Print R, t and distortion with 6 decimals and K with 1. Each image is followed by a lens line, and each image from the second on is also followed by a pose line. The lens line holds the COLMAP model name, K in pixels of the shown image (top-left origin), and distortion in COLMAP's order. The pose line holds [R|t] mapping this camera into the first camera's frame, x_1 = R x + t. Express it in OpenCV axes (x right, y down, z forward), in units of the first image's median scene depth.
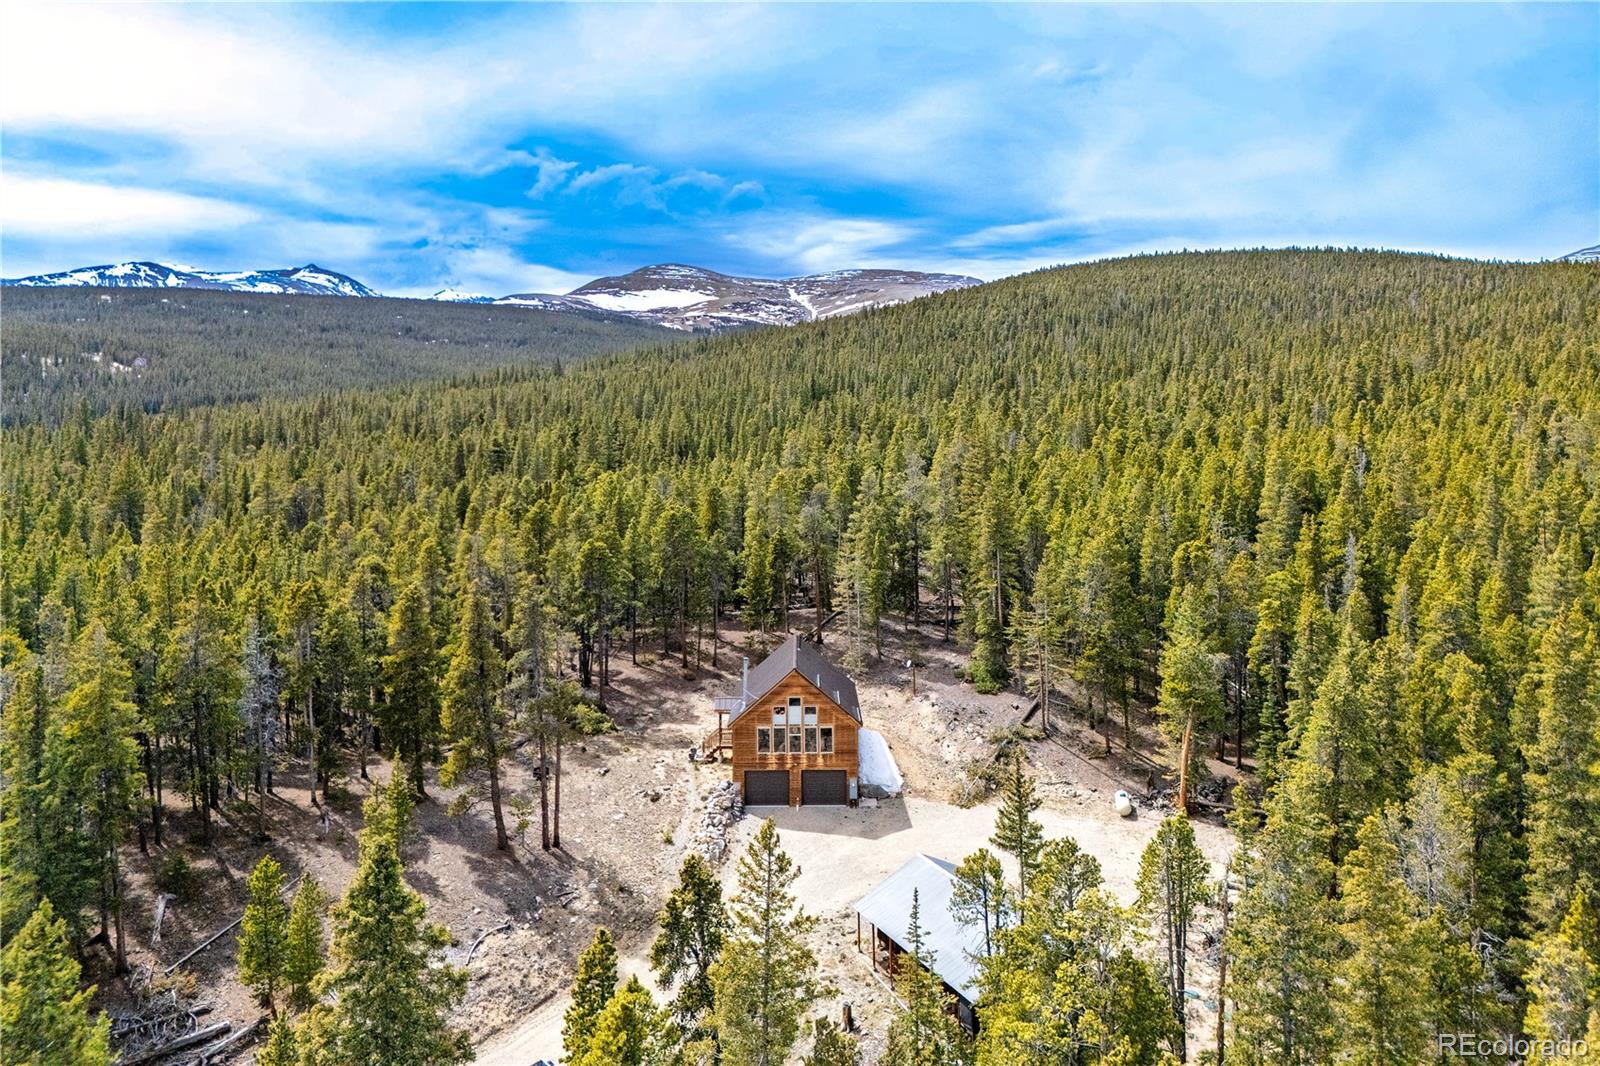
lens RADIAL K [[1169.2, 0, 766.3], [0, 1169.2, 358.3], [0, 0, 1]] dist [0.067311, -0.073681]
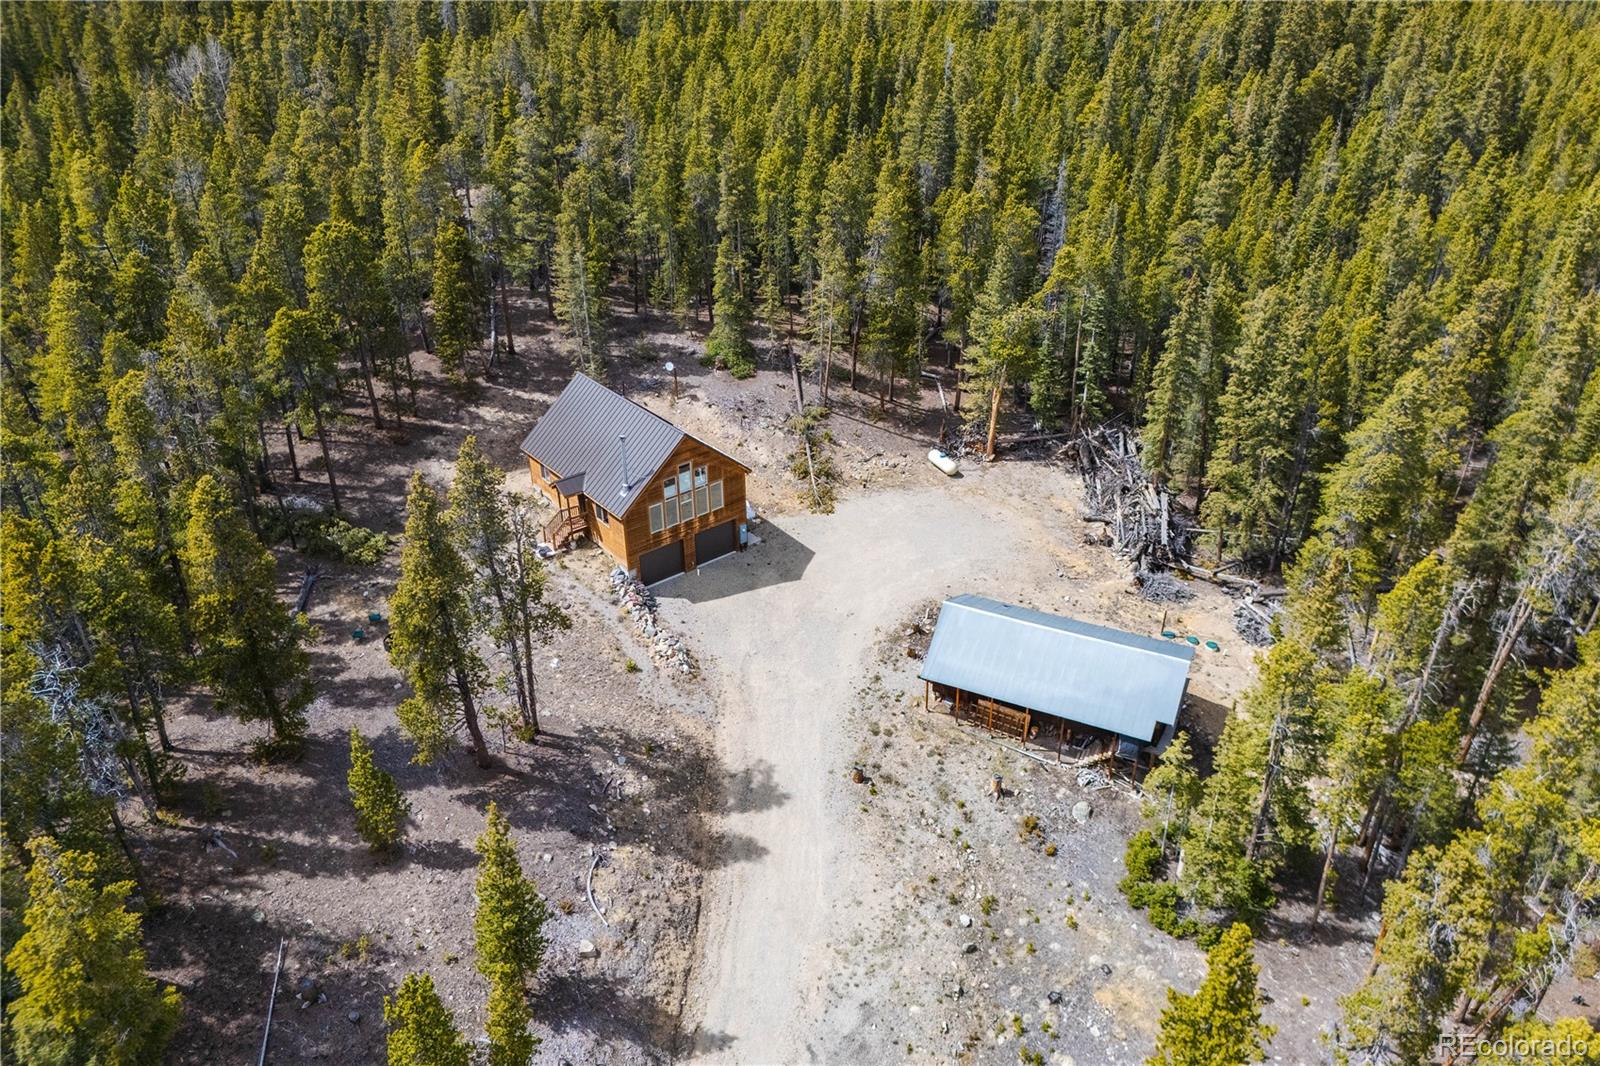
lens RADIAL K [[1169.2, 0, 779.6], [0, 1169.2, 500.2], [0, 0, 1]] dist [0.067311, -0.073681]
pose [[0.772706, -0.301262, 0.558720, -0.400144], [-0.018012, 0.869439, 0.493712, -0.103966], [-0.634509, -0.391558, 0.666394, 0.388063]]
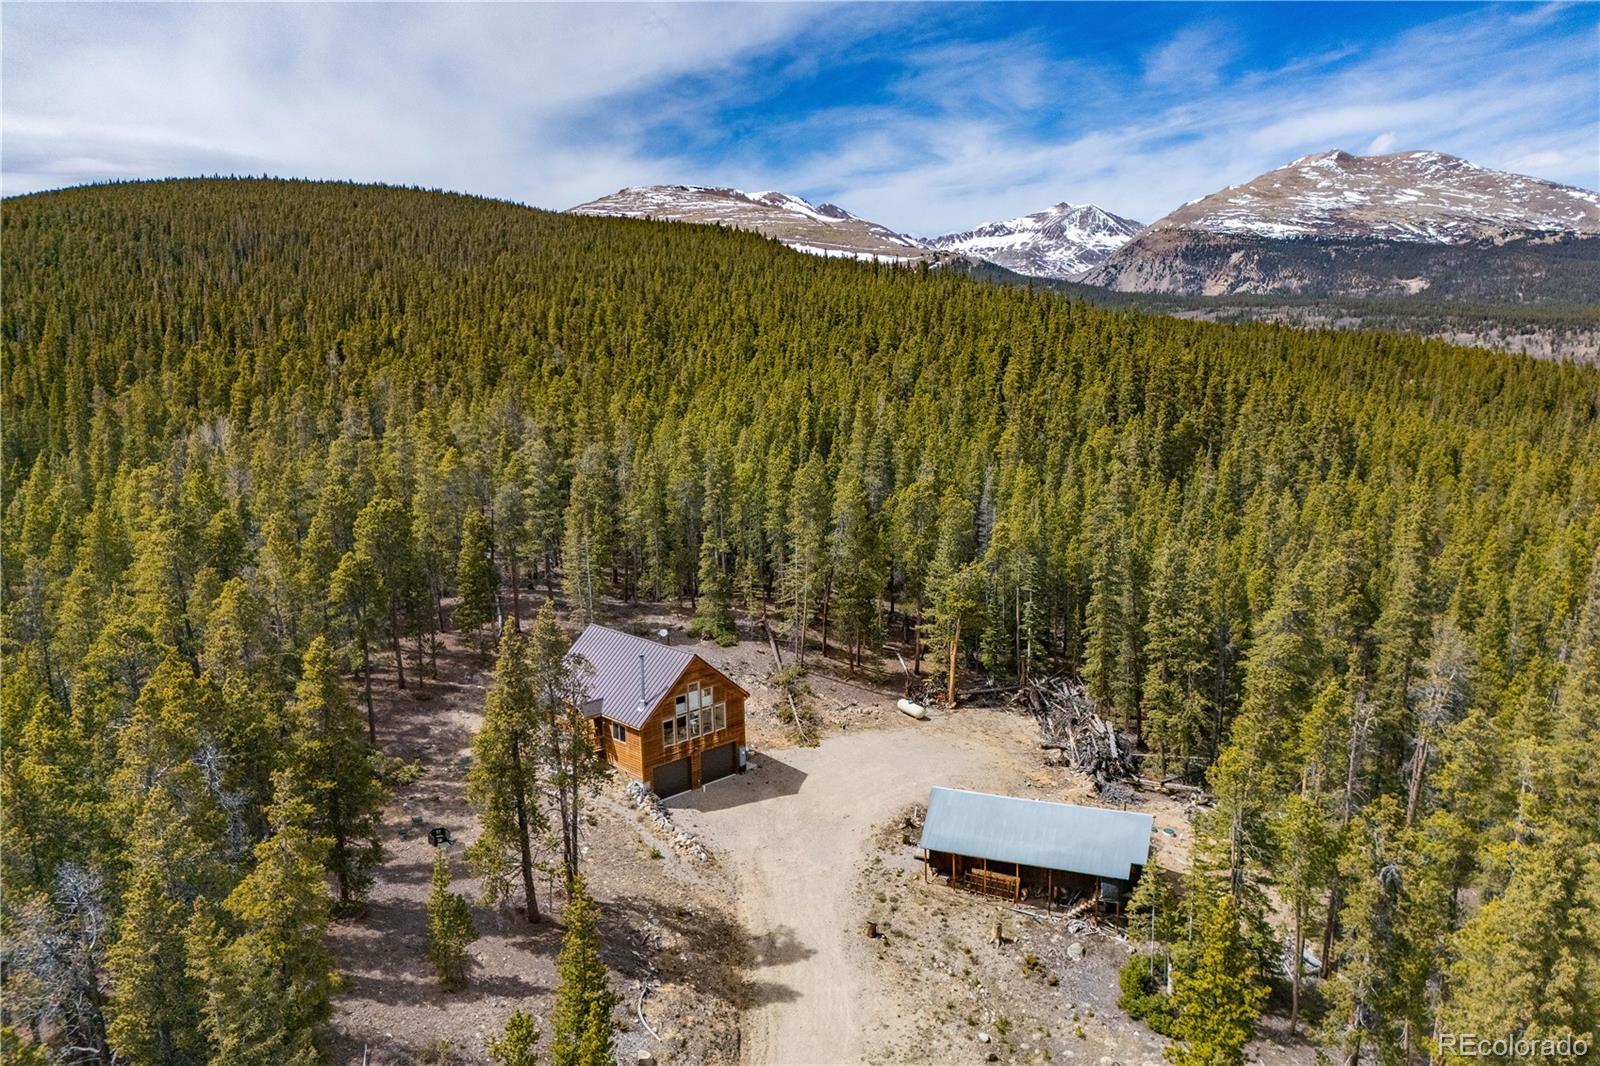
lens RADIAL K [[1169.2, 0, 779.7], [0, 1169.2, 562.3], [0, 0, 1]] dist [0.067311, -0.073681]
pose [[0.724001, -0.141377, 0.675156, -0.553839], [-0.010846, 0.976318, 0.216070, -0.013914], [-0.689714, -0.163757, 0.705322, 0.297507]]
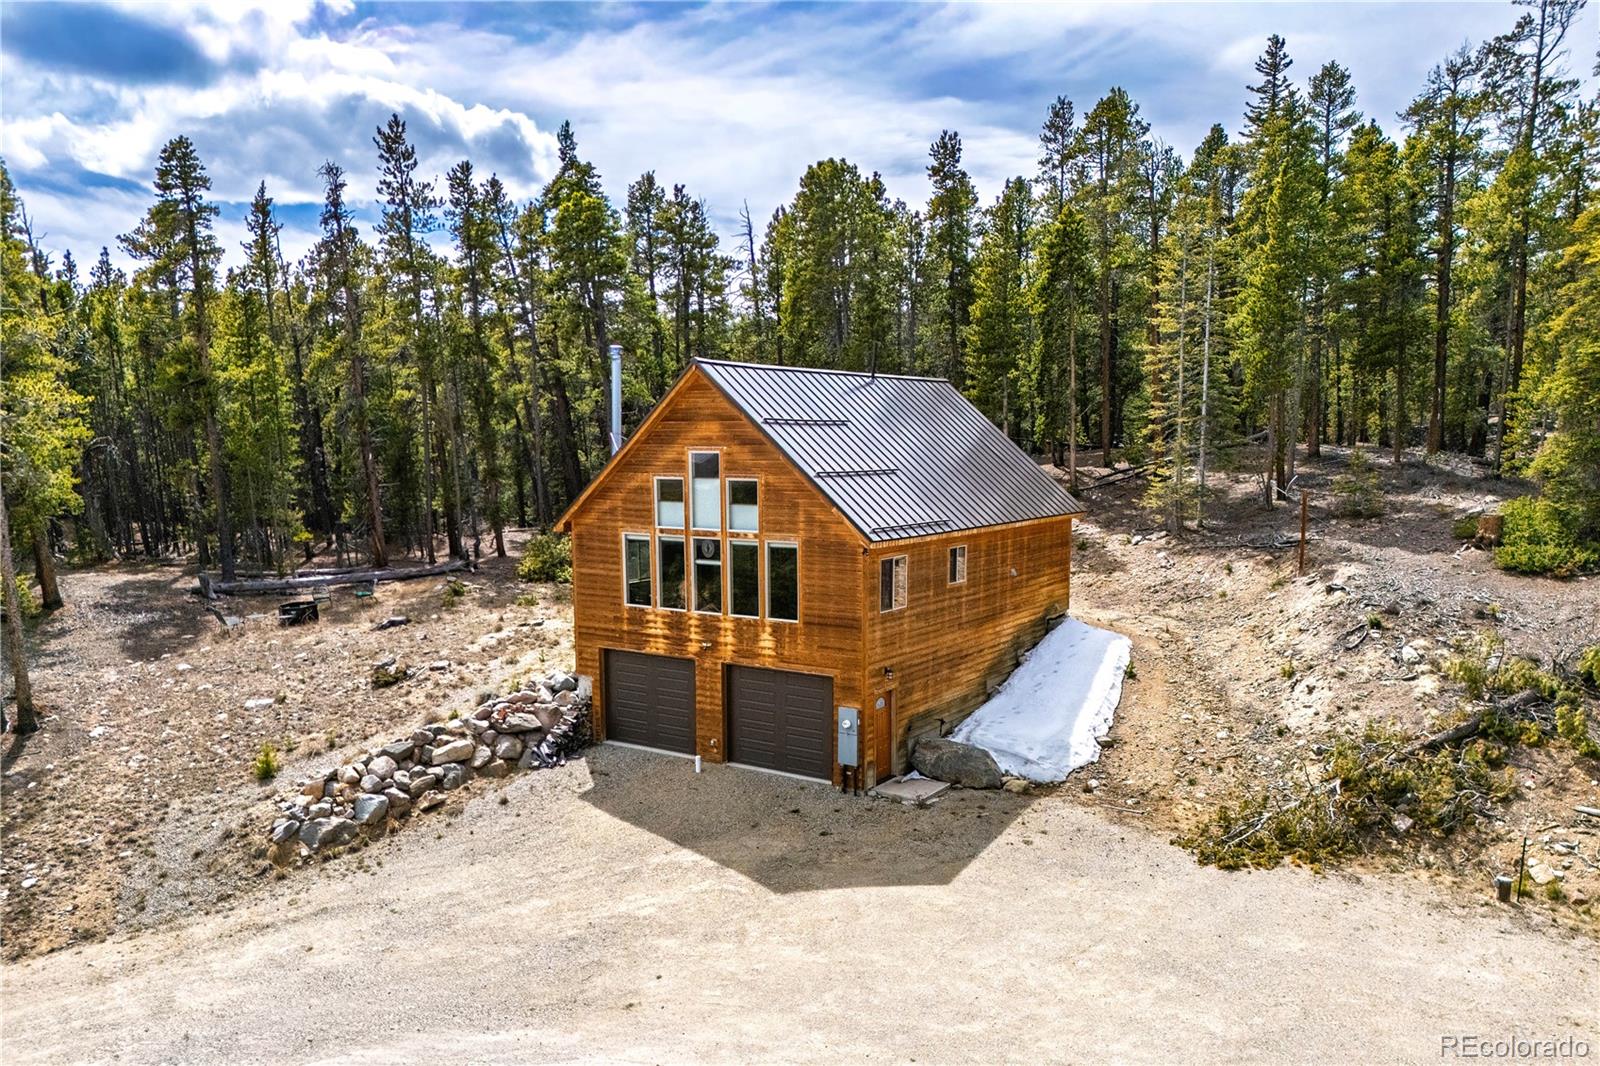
lens RADIAL K [[1169.2, 0, 789.4], [0, 1169.2, 541.0], [0, 0, 1]] dist [0.067311, -0.073681]
pose [[0.835886, 0.051633, -0.546469, 0.229573], [0.021695, 0.991680, 0.126884, 0.271432], [0.548474, -0.117916, 0.827812, 0.732448]]
